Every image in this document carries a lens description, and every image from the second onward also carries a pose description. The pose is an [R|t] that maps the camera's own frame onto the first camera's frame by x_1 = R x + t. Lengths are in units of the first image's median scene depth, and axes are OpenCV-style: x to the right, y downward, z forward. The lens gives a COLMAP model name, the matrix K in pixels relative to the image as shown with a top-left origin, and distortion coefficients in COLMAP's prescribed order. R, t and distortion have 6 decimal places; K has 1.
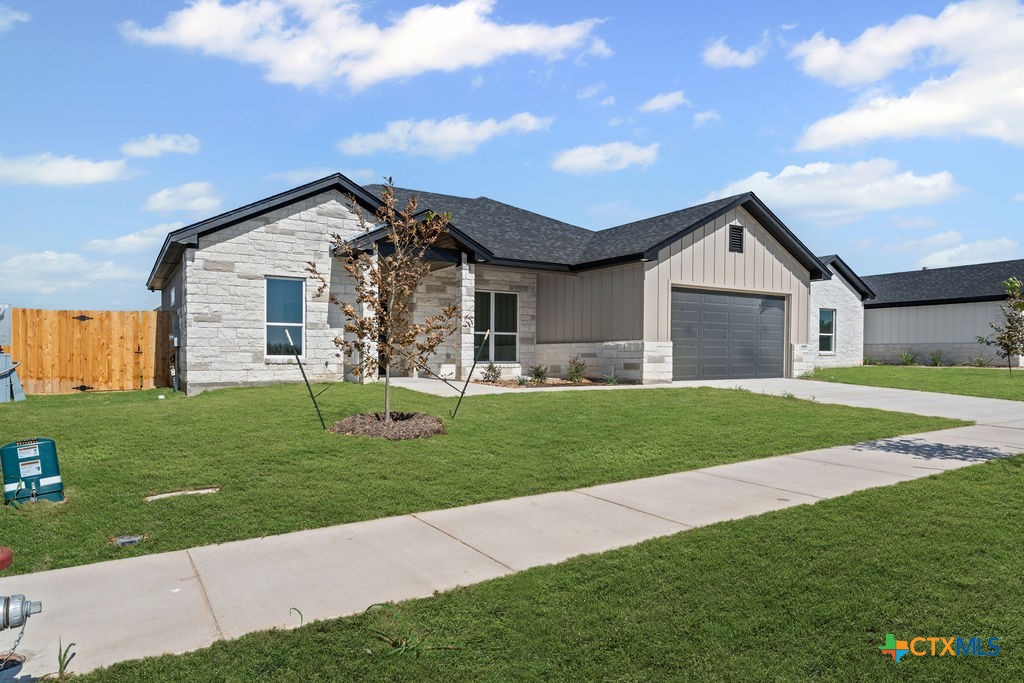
lens RADIAL K [[623.7, 0, 511.2], [0, 623.7, 358.7], [0, 0, 1]] dist [0.000532, 0.000857]
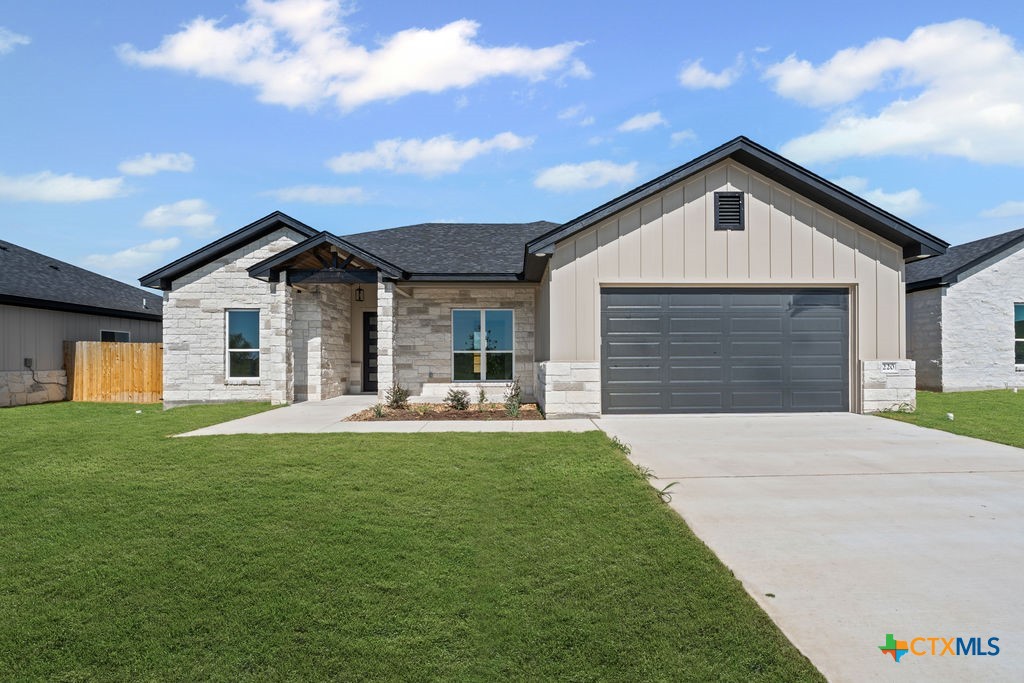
lens RADIAL K [[435.0, 0, 530.1], [0, 435.0, 356.6], [0, 0, 1]] dist [-0.001741, 0.000265]
pose [[0.865907, -0.011212, -0.500080, 0.458975], [0.004141, 0.999875, -0.015246, -0.026986], [0.500188, 0.011130, 0.865845, 0.531697]]
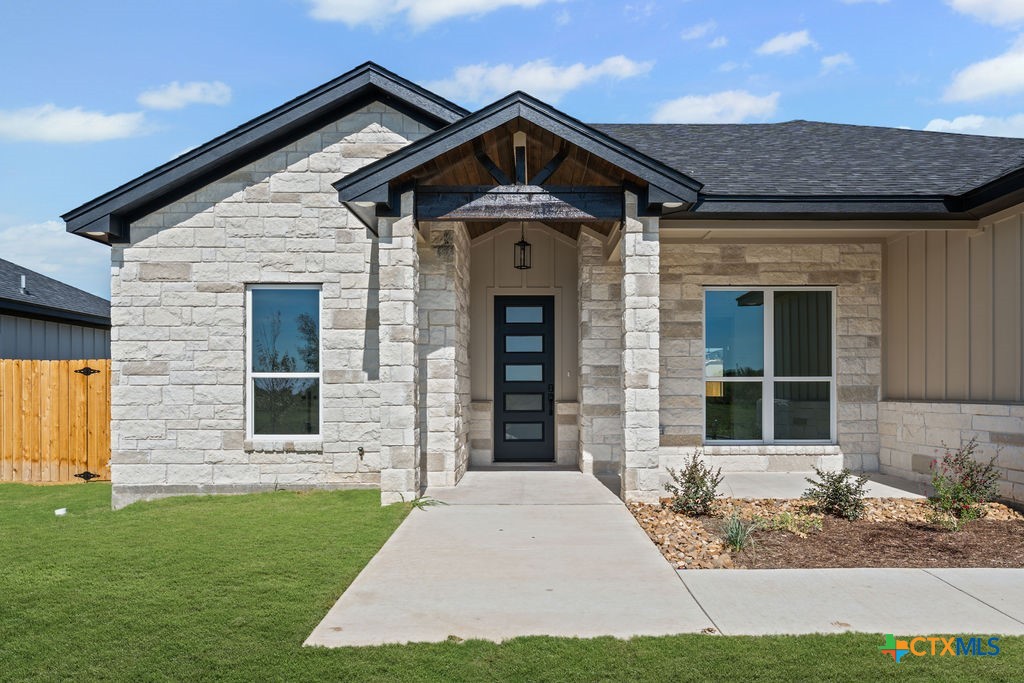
lens RADIAL K [[687.3, 0, 543.0], [0, 687.3, 388.7], [0, 0, 1]] dist [0.001427, 0.001201]
pose [[0.855434, -0.007621, -0.517856, 0.109166], [0.002210, 0.999936, -0.011065, -0.034543], [0.517907, 0.008321, 0.855396, 0.578550]]
